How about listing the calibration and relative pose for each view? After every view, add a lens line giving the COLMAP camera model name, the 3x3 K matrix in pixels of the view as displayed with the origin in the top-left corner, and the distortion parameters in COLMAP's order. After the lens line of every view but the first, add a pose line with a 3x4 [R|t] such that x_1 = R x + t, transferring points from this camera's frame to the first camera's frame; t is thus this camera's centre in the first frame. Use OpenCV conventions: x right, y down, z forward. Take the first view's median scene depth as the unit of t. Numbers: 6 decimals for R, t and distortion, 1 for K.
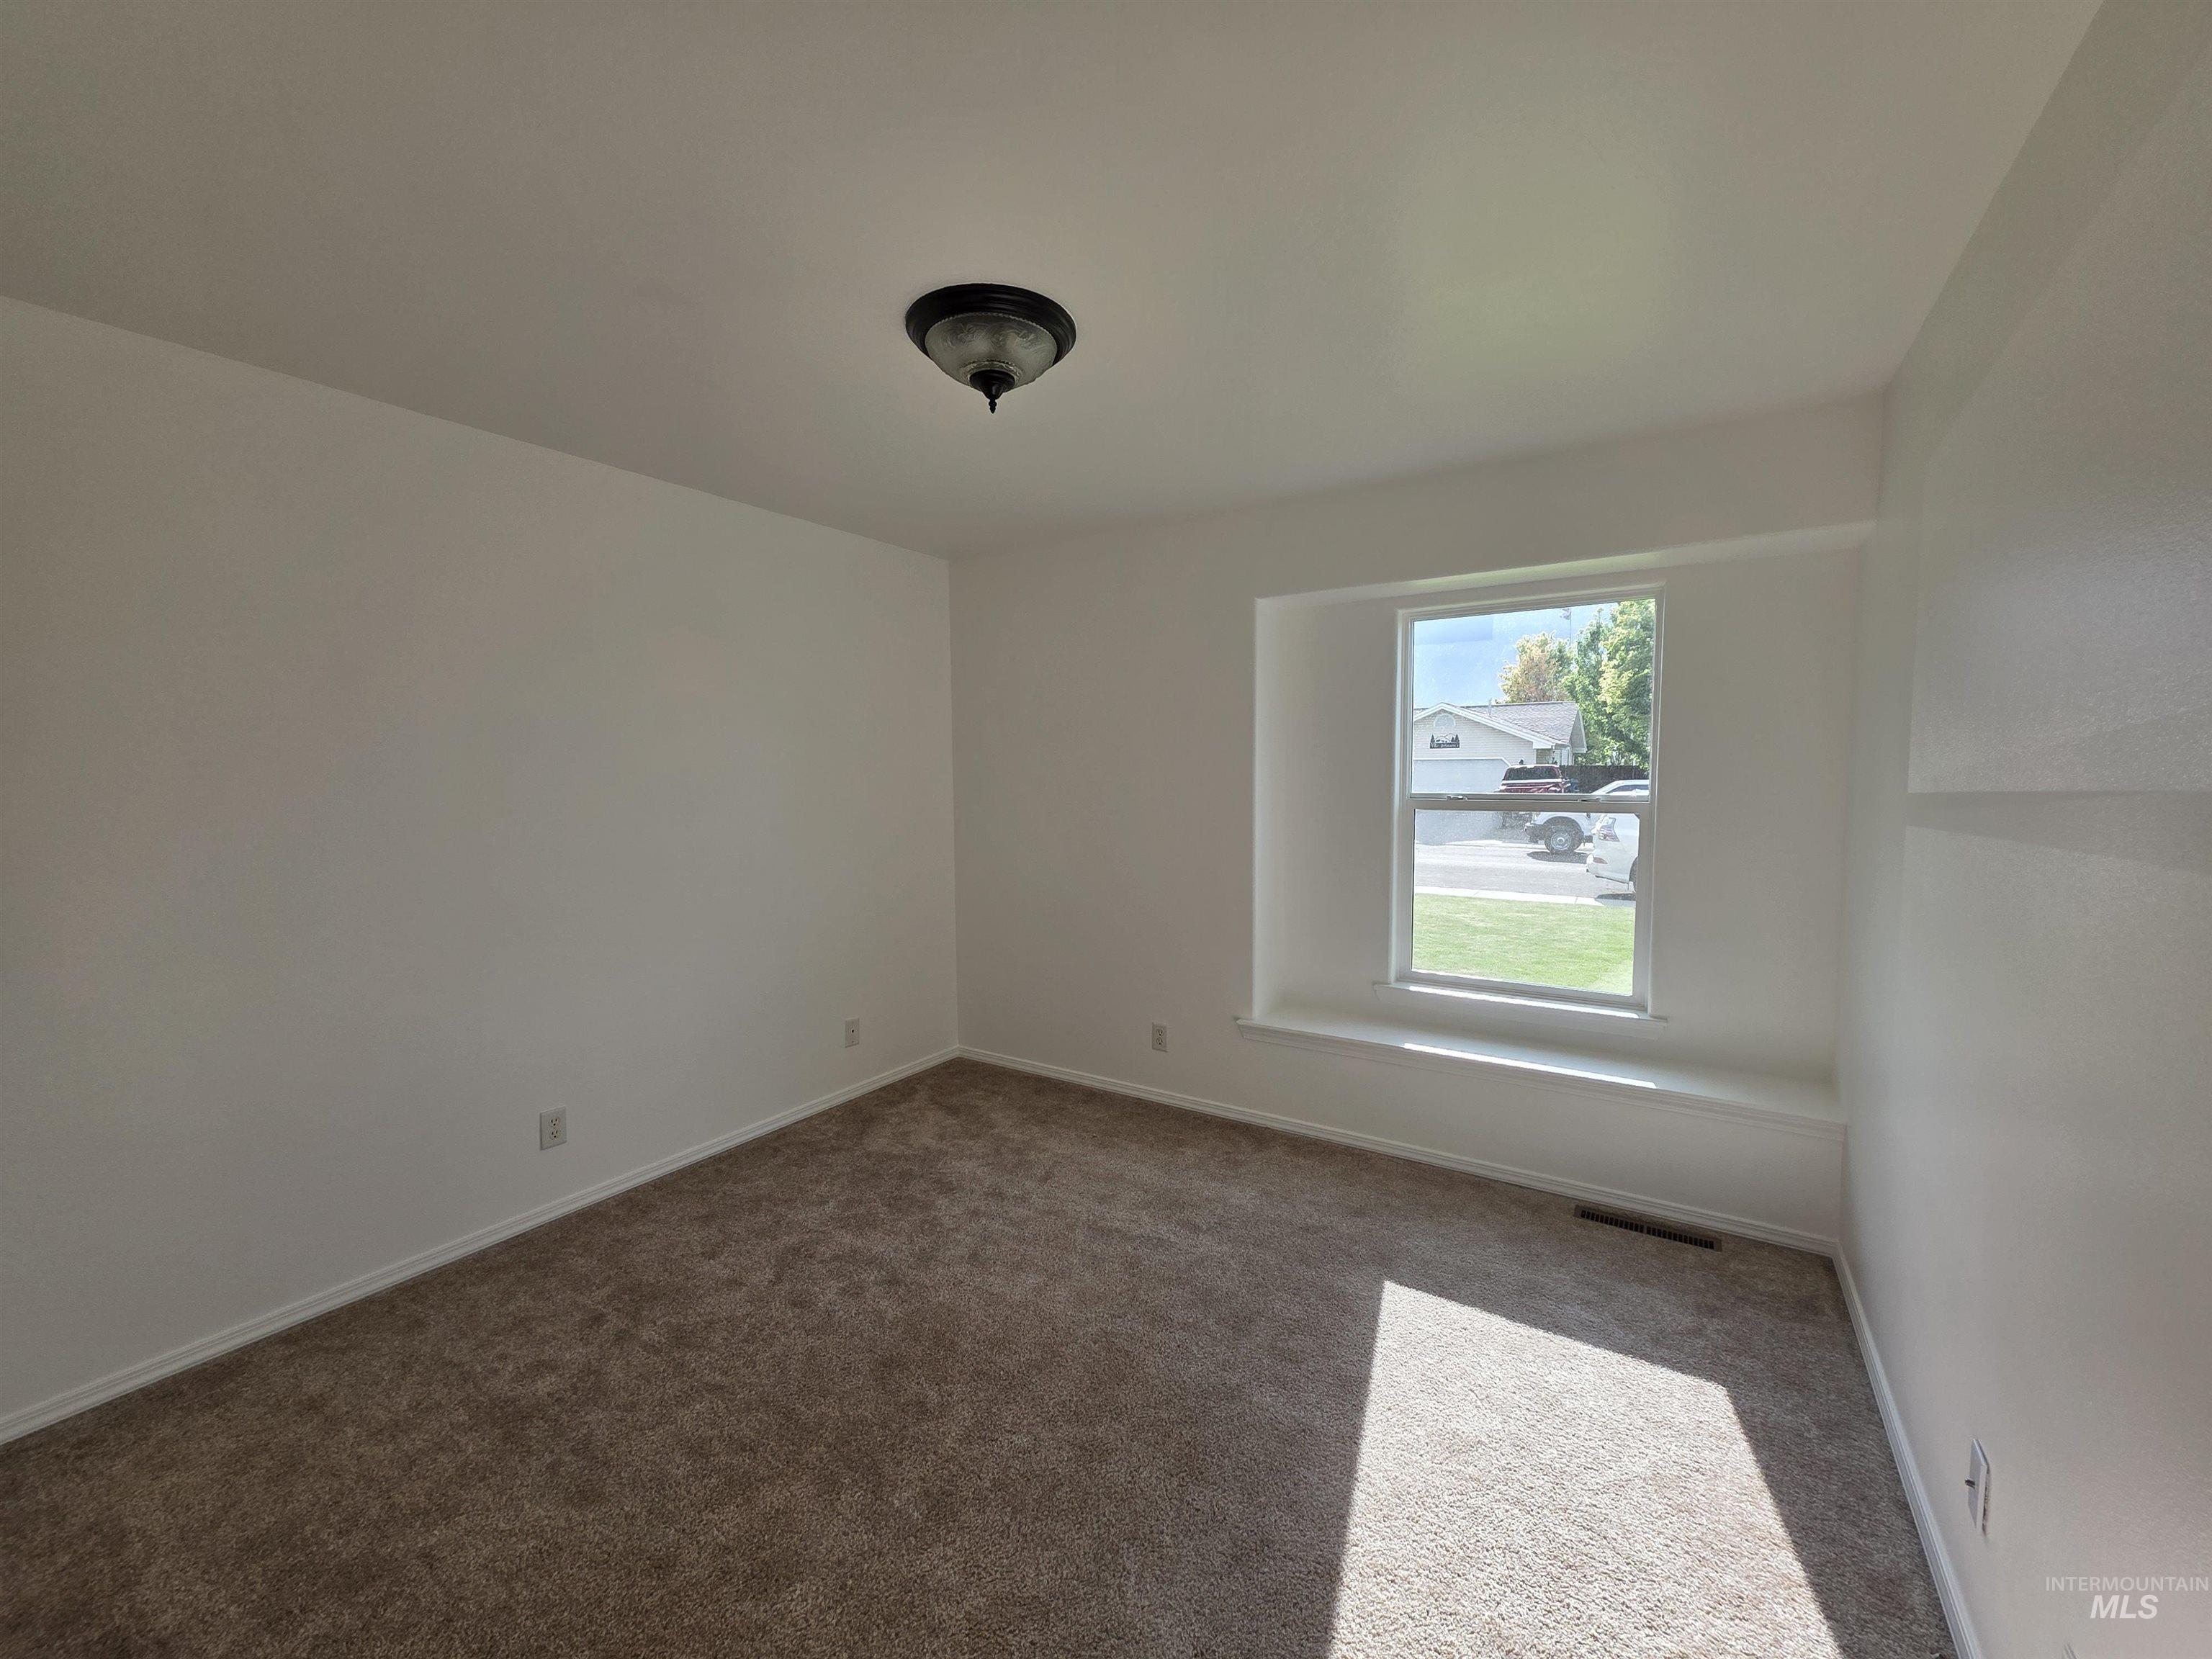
lens RADIAL K [[877.9, 0, 1106.0], [0, 877.9, 829.5], [0, 0, 1]] dist [0.000147, -0.000049]
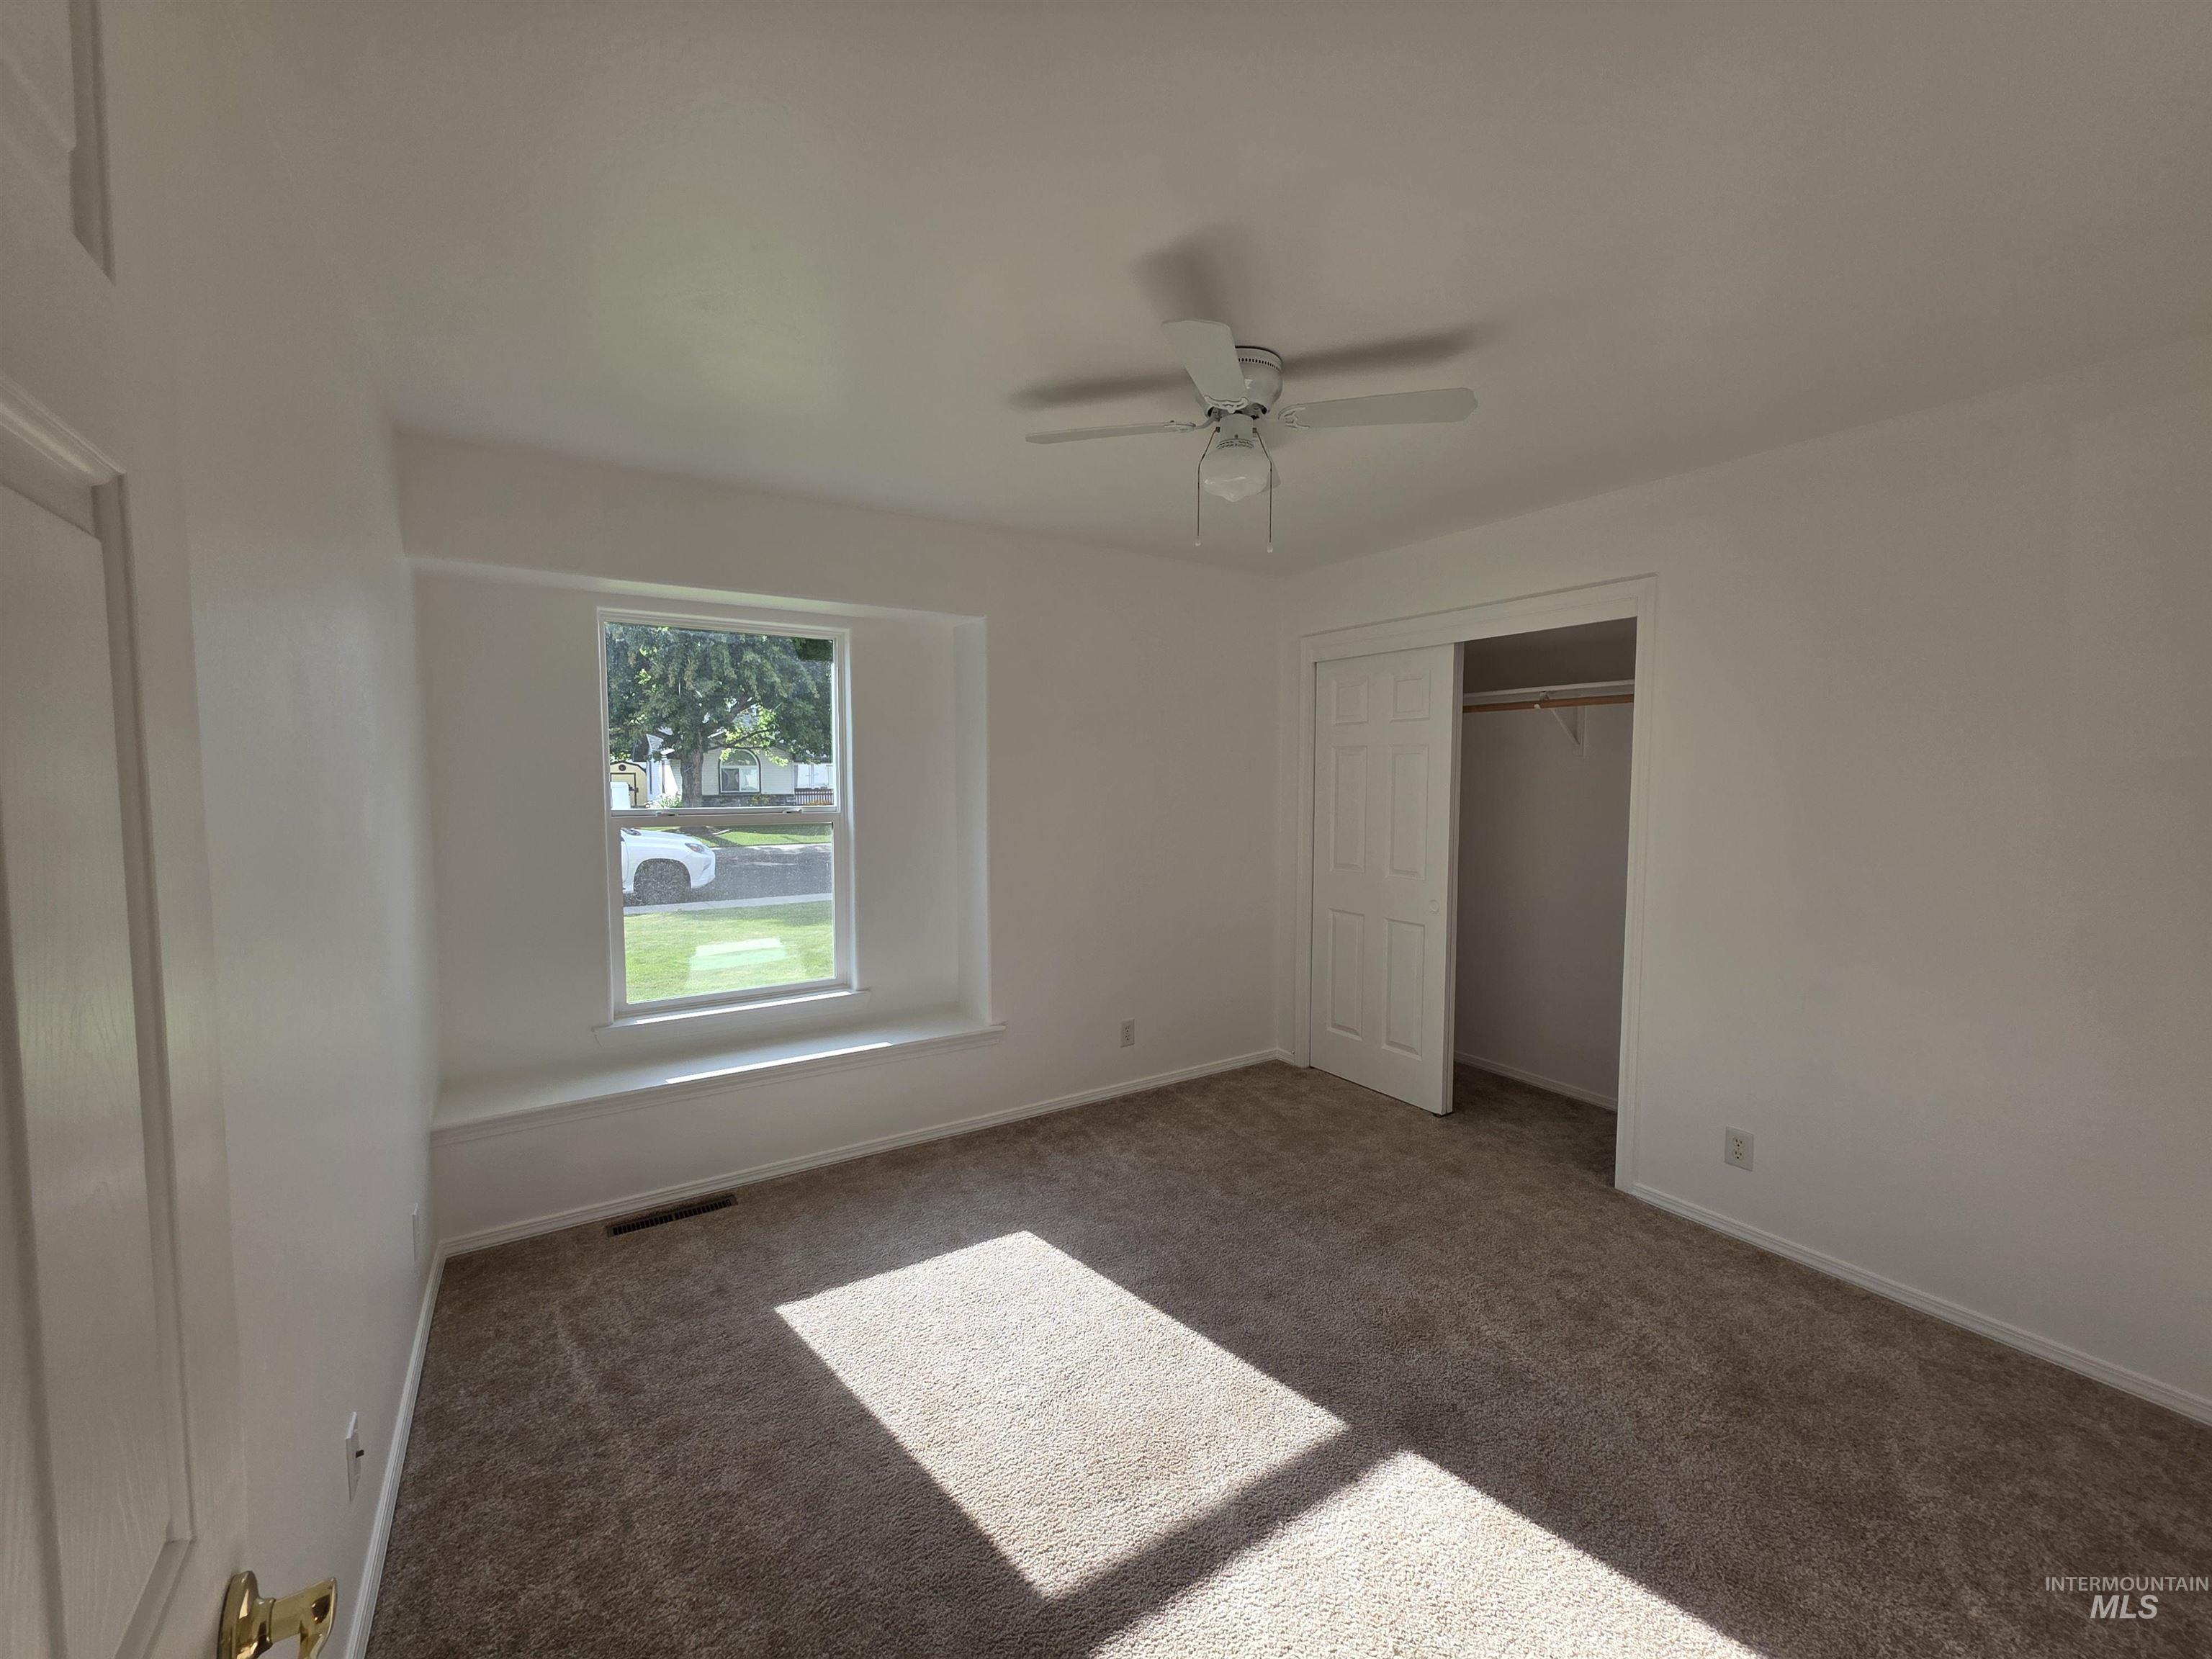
lens RADIAL K [[877.9, 0, 1106.0], [0, 877.9, 829.5], [0, 0, 1]] dist [0.000147, -0.000049]
pose [[0.407469, -0.049208, 0.911892, -0.311933], [0.065096, 0.997572, 0.024745, -0.012855], [-0.910896, 0.049278, 0.409683, 0.189317]]
